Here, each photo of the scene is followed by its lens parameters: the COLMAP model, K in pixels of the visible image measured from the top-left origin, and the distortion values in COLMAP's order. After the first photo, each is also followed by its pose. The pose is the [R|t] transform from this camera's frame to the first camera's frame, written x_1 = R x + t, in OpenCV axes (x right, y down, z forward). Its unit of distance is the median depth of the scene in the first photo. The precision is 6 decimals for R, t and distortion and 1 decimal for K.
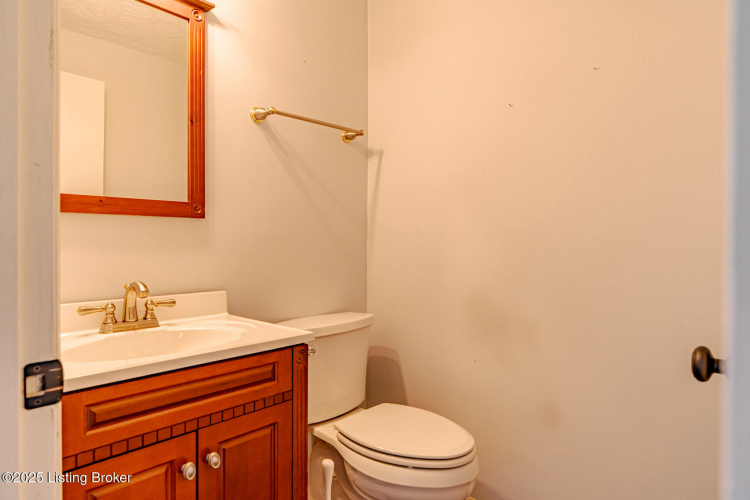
lens RADIAL K [[444.2, 0, 376.1], [0, 444.2, 246.1], [0, 0, 1]] dist [-0.004480, -0.000944]
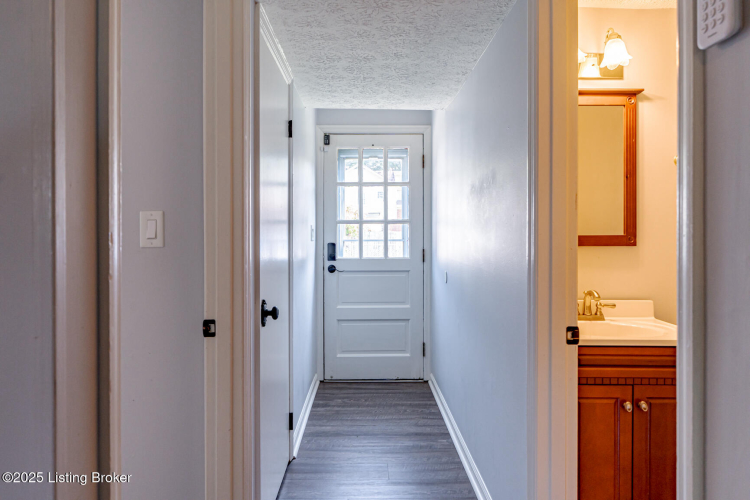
lens RADIAL K [[515.3, 0, 370.0], [0, 515.3, 229.1], [0, 0, 1]] dist [-0.007592, -0.000928]
pose [[0.672349, -0.001089, -0.740233, 0.279173], [-0.006891, 0.999946, -0.007730, -0.114640], [0.740202, 0.010298, 0.672306, -0.799270]]
